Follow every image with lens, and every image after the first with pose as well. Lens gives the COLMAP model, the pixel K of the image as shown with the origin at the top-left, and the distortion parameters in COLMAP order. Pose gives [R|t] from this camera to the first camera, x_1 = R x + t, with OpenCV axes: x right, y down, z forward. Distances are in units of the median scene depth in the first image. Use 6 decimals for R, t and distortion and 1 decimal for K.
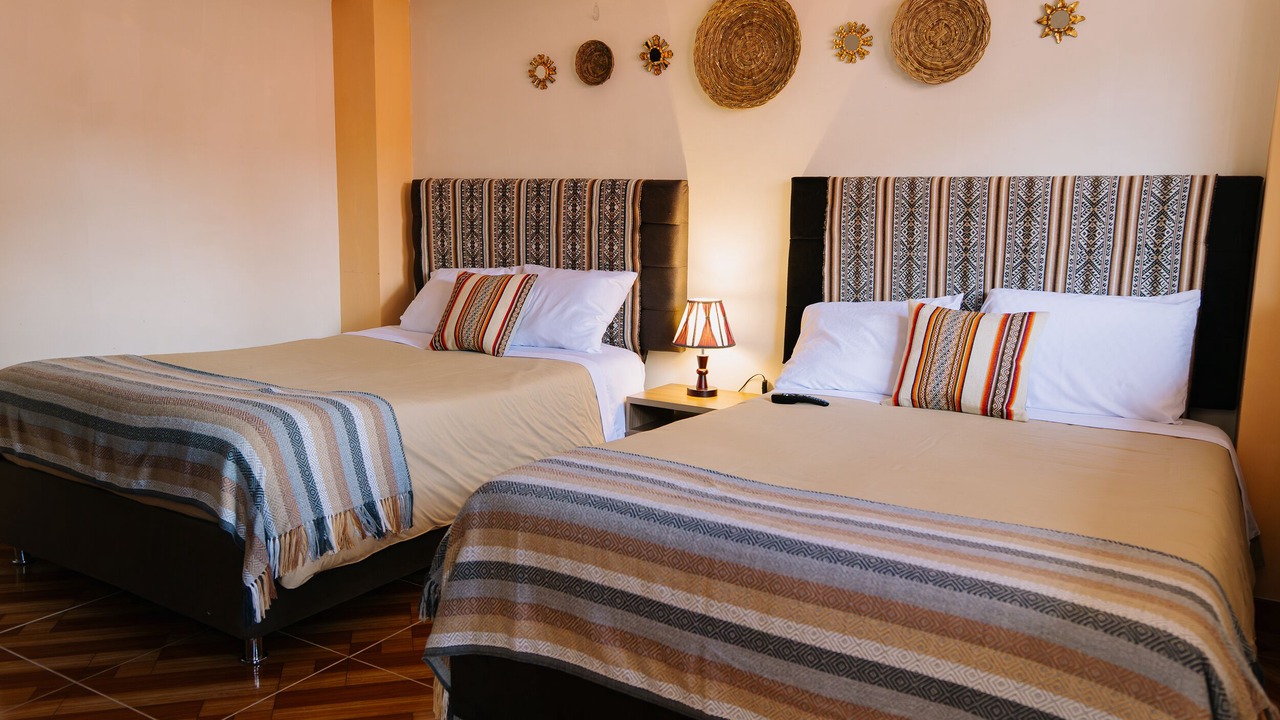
lens RADIAL K [[950.1, 0, 639.6], [0, 950.1, 334.3], [0, 0, 1]] dist [-0.010255, 0.000400]
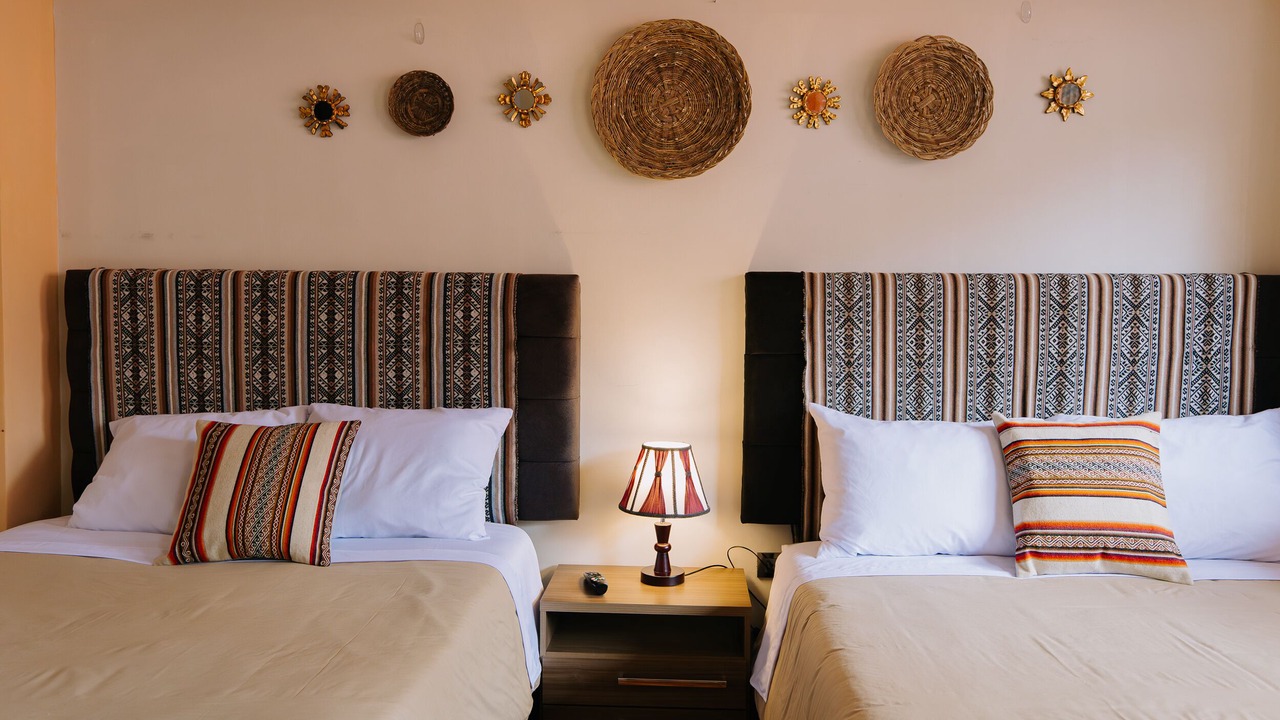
lens RADIAL K [[950.1, 0, 639.6], [0, 950.1, 334.3], [0, 0, 1]] dist [-0.010255, 0.000400]
pose [[0.875274, -0.022787, 0.483090, -0.267648], [0.070195, 0.994298, -0.080280, -0.060842], [-0.478506, 0.104177, 0.871883, 0.382047]]
